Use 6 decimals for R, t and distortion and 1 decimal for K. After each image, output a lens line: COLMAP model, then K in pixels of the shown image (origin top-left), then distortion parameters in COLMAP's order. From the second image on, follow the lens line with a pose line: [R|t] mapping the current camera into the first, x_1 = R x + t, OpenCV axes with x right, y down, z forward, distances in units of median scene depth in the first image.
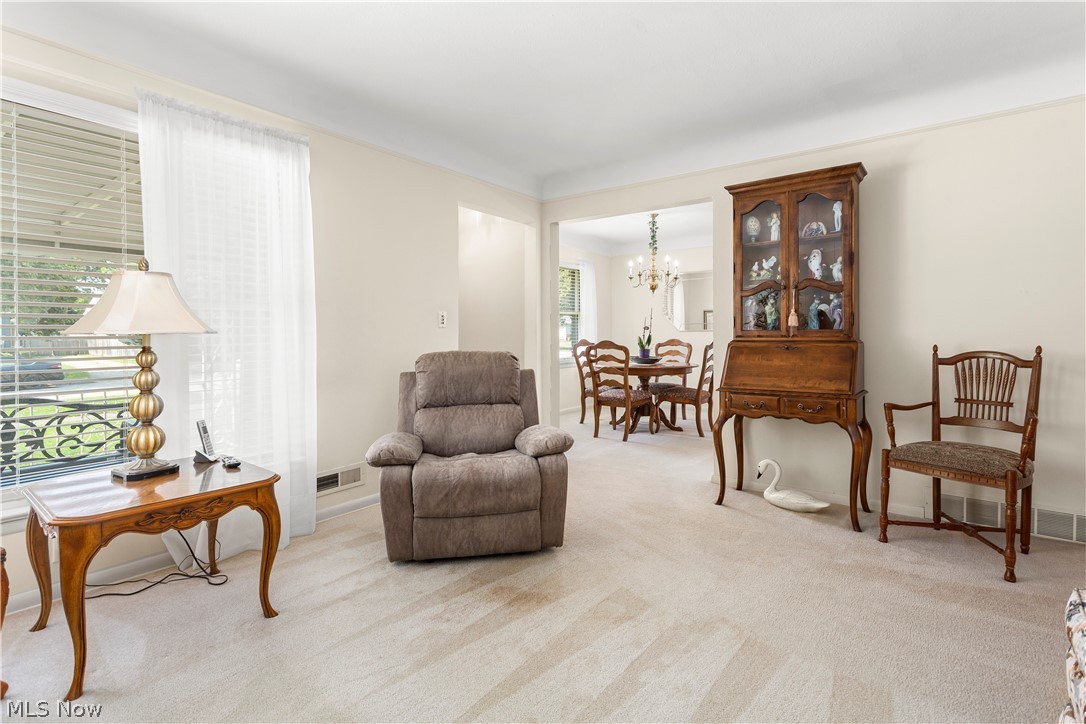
lens RADIAL K [[520.3, 0, 547.8], [0, 520.3, 338.2], [0, 0, 1]] dist [-0.001657, 0.000143]
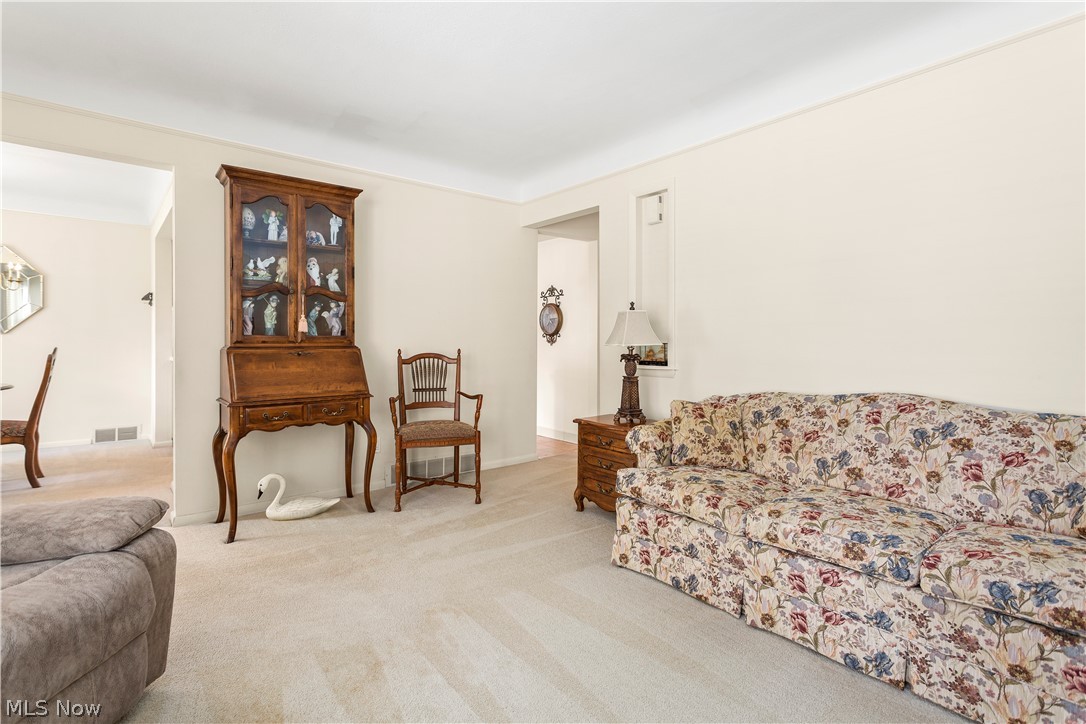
lens RADIAL K [[520.3, 0, 547.8], [0, 520.3, 338.2], [0, 0, 1]] dist [-0.001657, 0.000143]
pose [[0.224378, 0.009210, 0.974459, -0.395370], [0.000135, 0.999955, -0.009482, -0.001631], [-0.974502, 0.002259, 0.224367, 0.327016]]
